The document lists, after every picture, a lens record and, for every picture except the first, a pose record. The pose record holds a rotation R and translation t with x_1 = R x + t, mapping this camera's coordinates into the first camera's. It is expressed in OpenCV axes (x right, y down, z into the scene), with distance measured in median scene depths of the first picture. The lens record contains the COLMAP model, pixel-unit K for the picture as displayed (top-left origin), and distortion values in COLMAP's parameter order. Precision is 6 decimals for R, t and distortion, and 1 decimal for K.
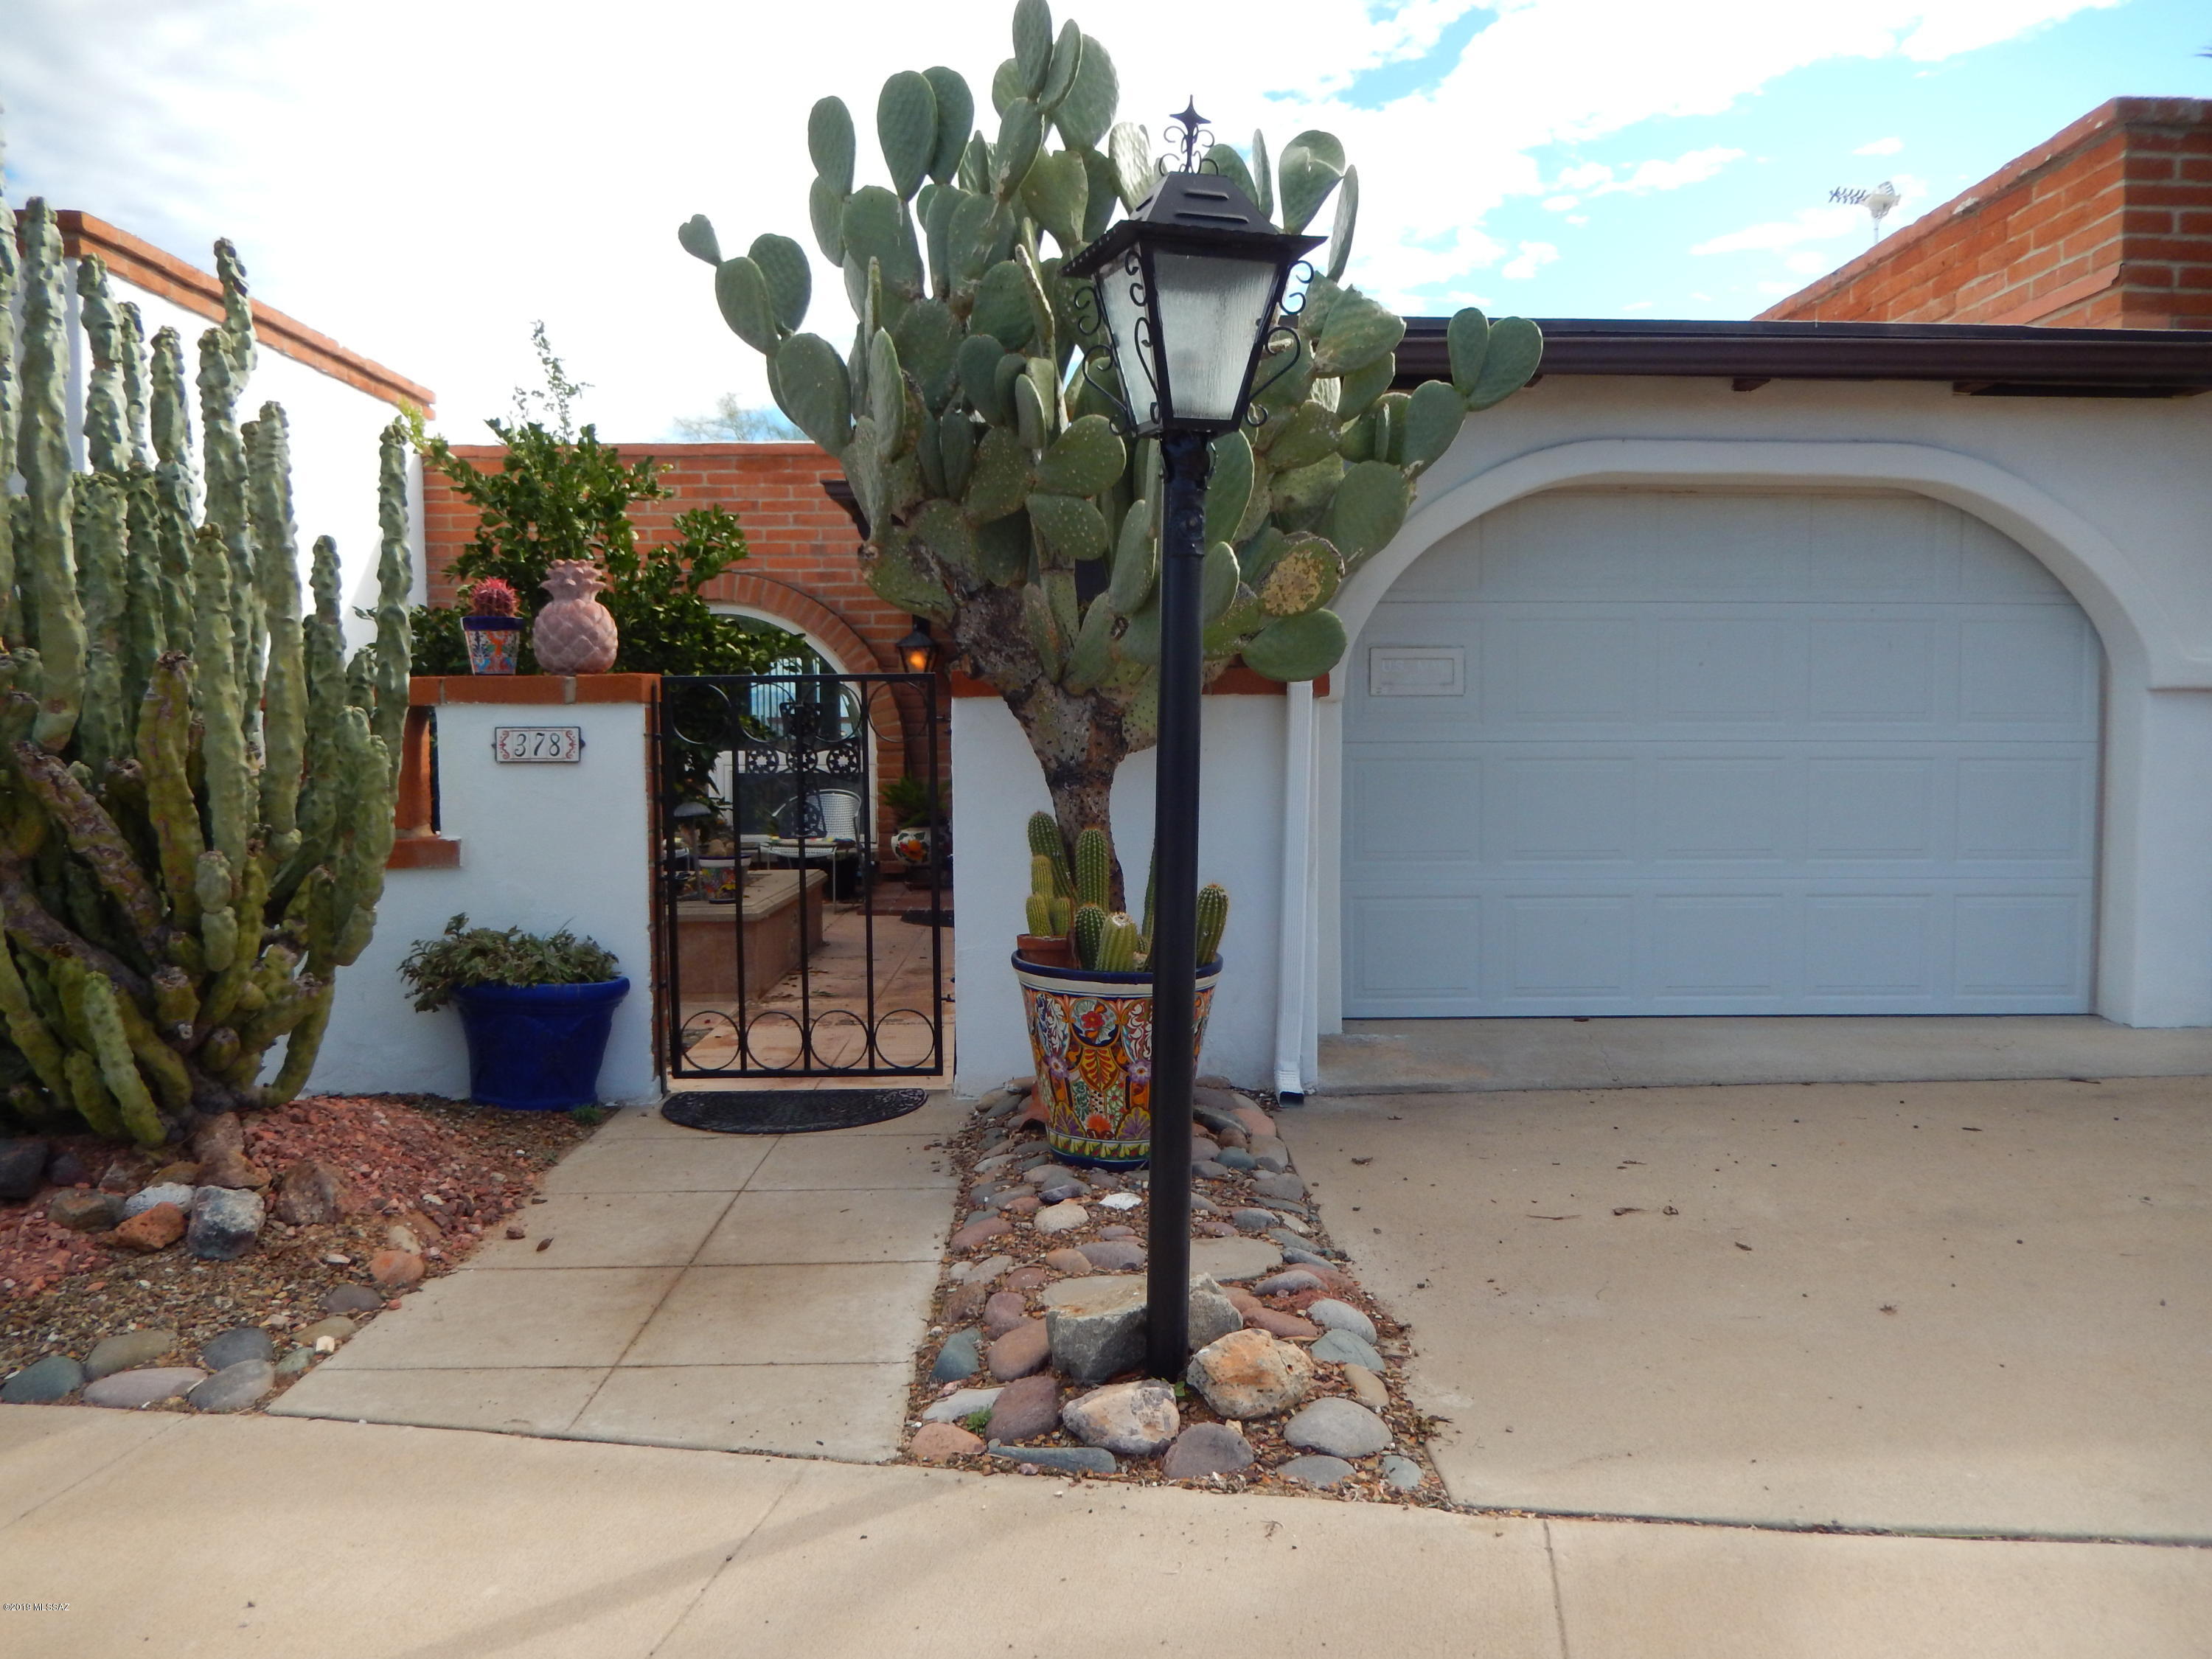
lens RADIAL K [[1665.6, 0, 1098.0], [0, 1665.6, 826.1], [0, 0, 1]] dist [-0.002536, -0.006993]
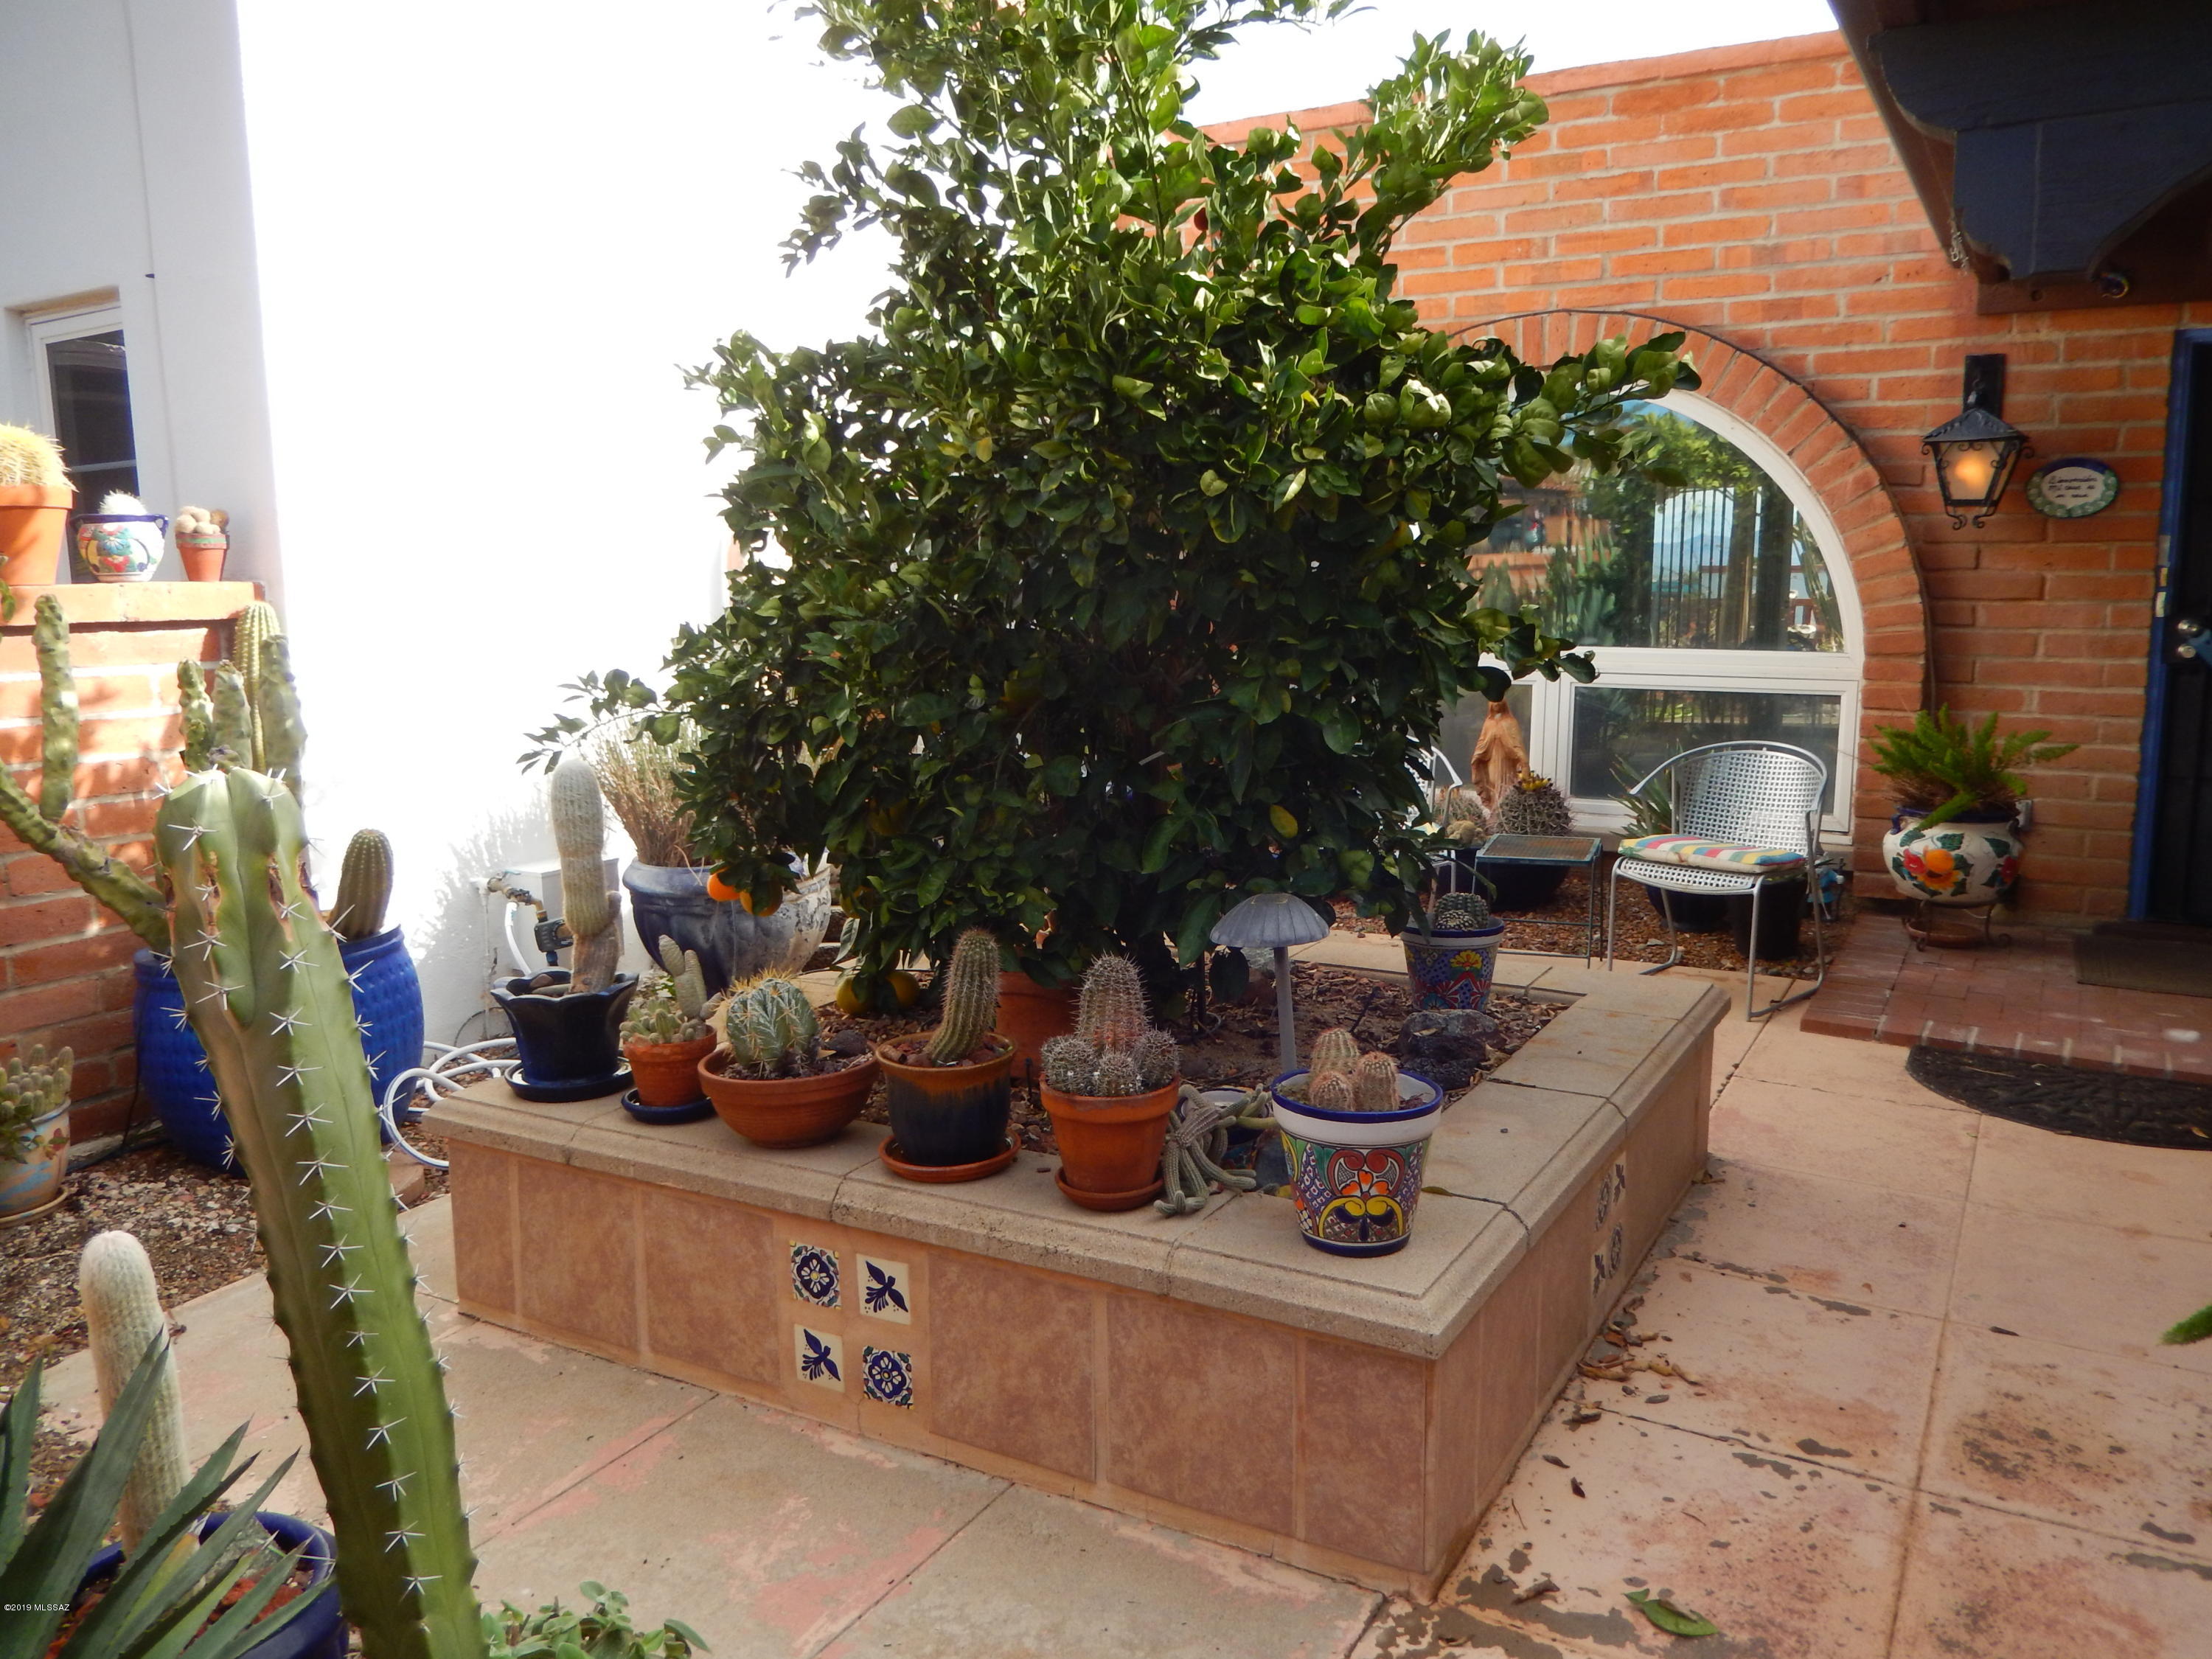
lens RADIAL K [[1665.6, 0, 1117.6], [0, 1665.6, 818.2], [0, 0, 1]] dist [-0.002536, -0.006993]
pose [[0.861308, 0.075423, -0.502453, -0.181506], [-0.031552, 0.994952, 0.095267, -0.094574], [0.507102, -0.066201, 0.859340, 1.152884]]
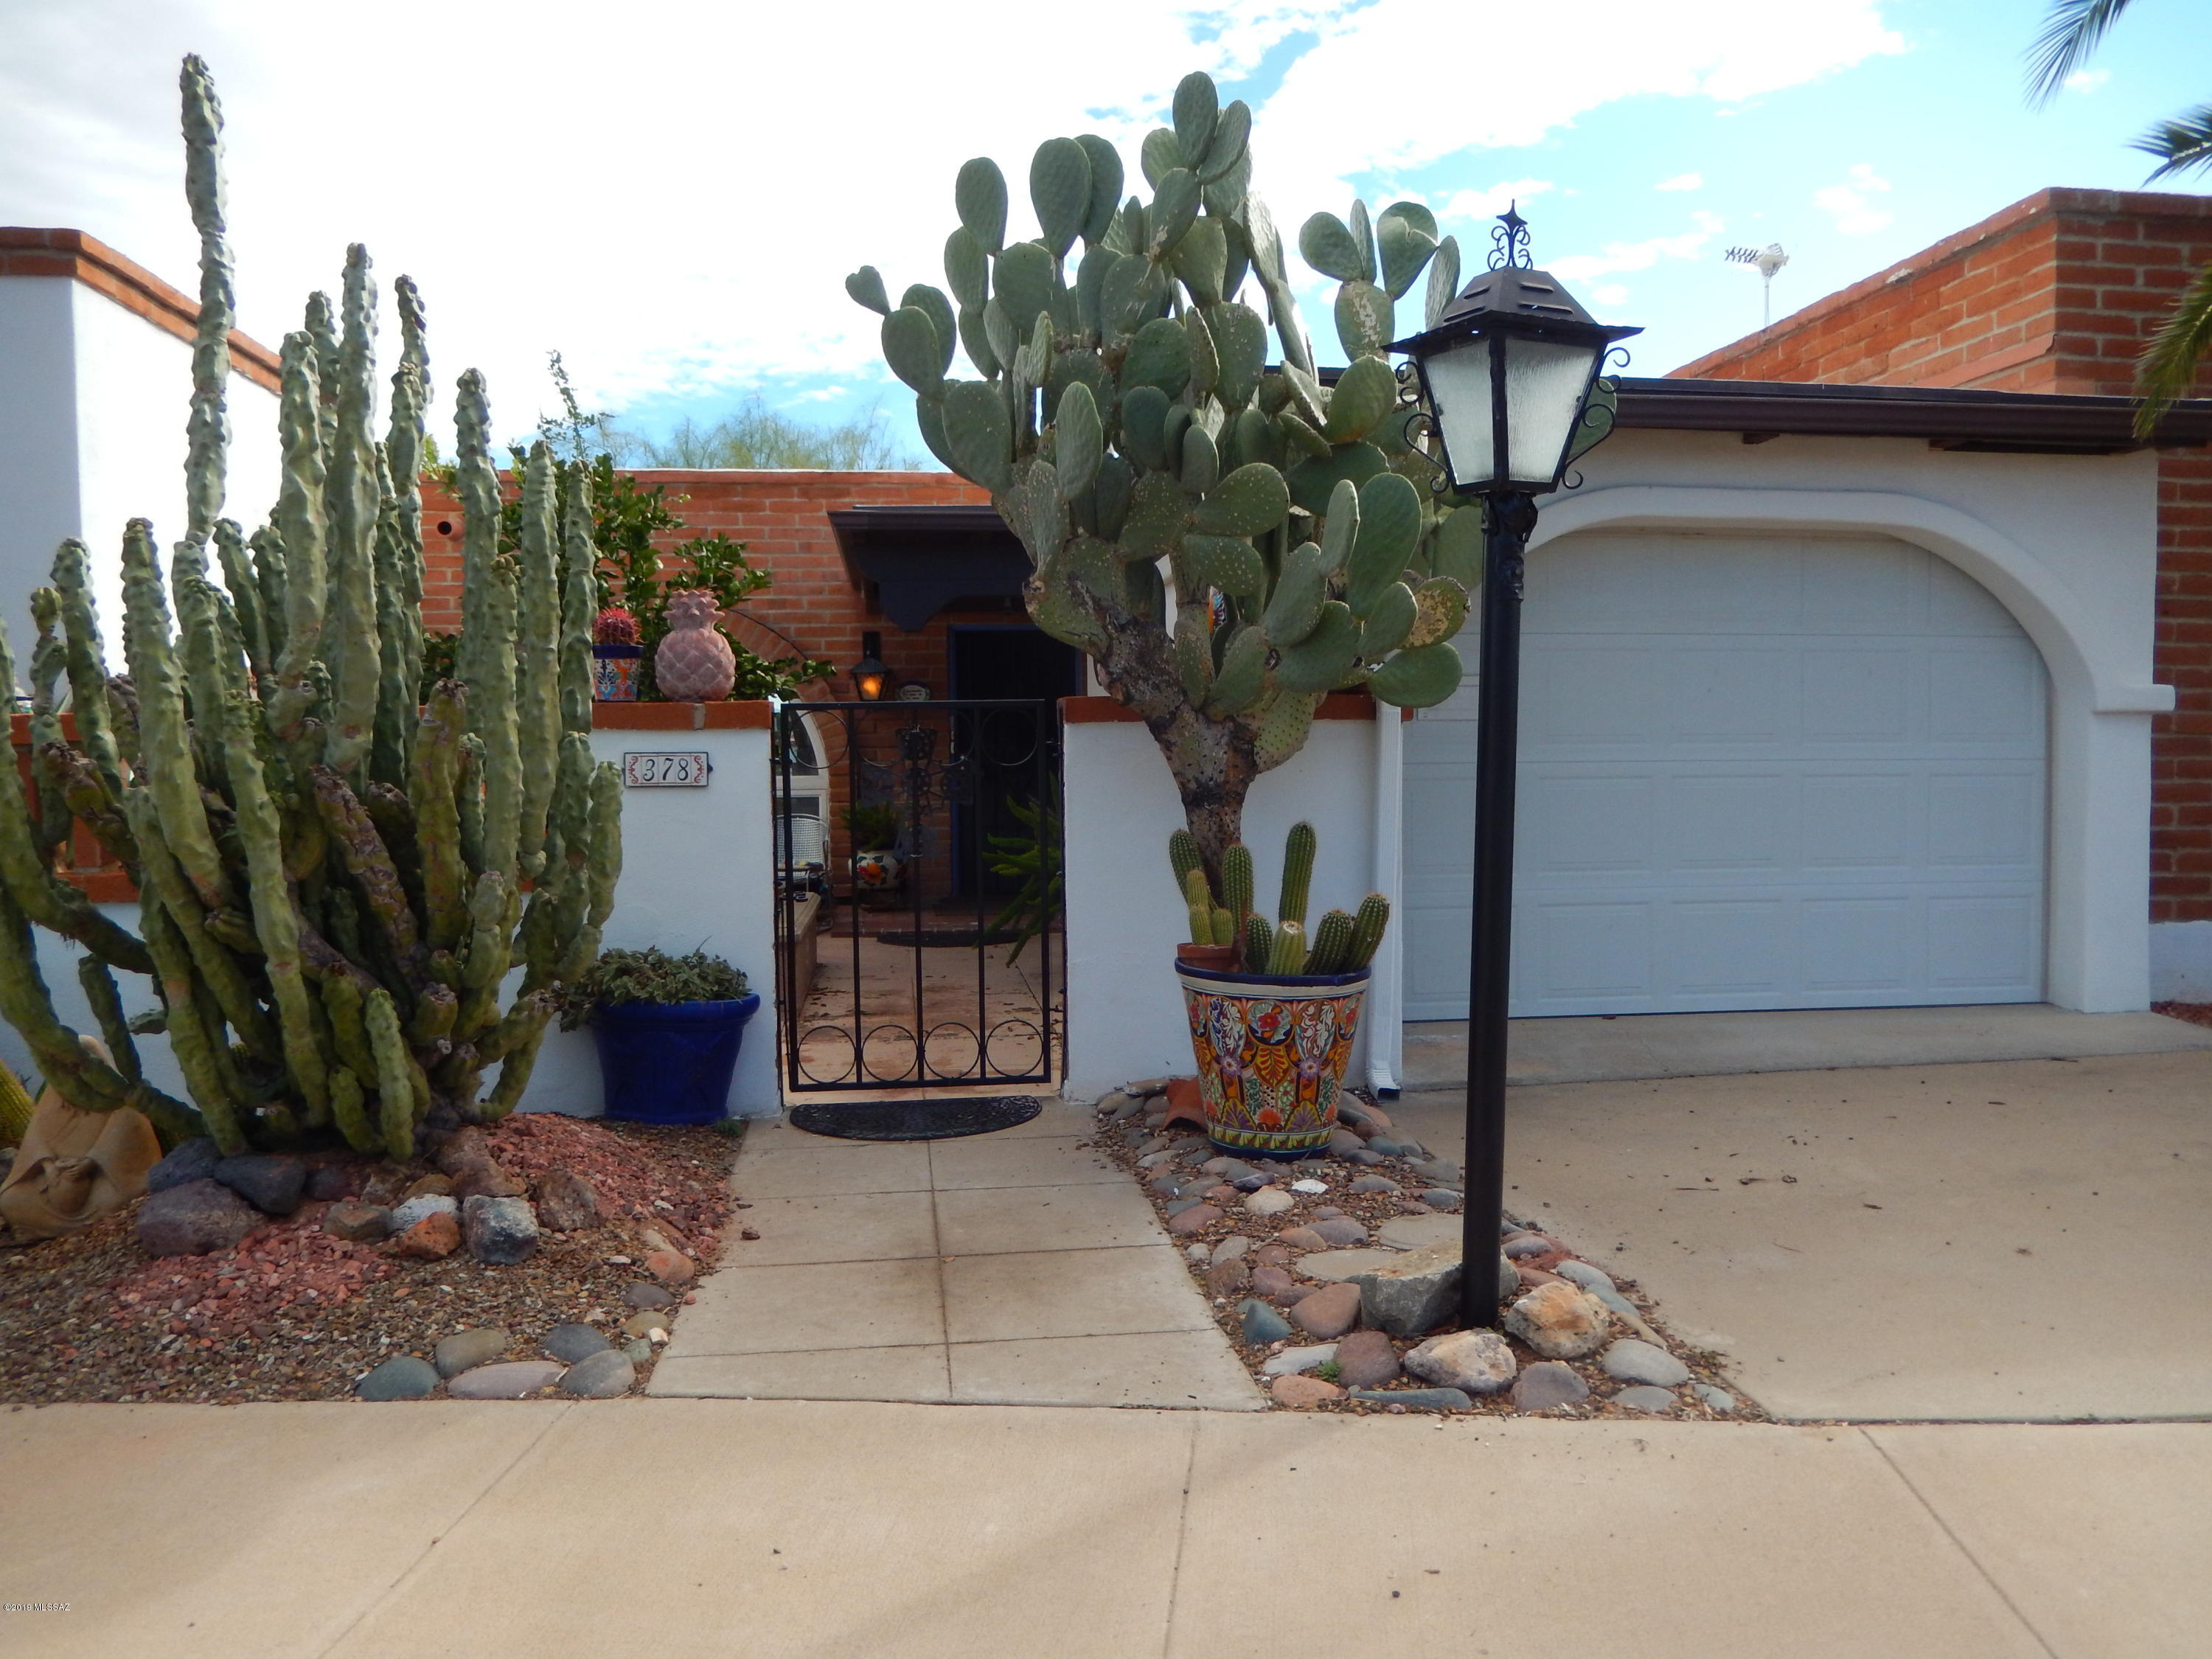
lens RADIAL K [[1665.6, 0, 1088.9], [0, 1665.6, 828.8], [0, 0, 1]] dist [-0.002536, -0.006993]
pose [[0.994342, -0.008719, 0.105870, -0.212856], [0.010112, 0.999869, -0.012634, 0.004137], [-0.105746, 0.013633, 0.994300, -0.059304]]
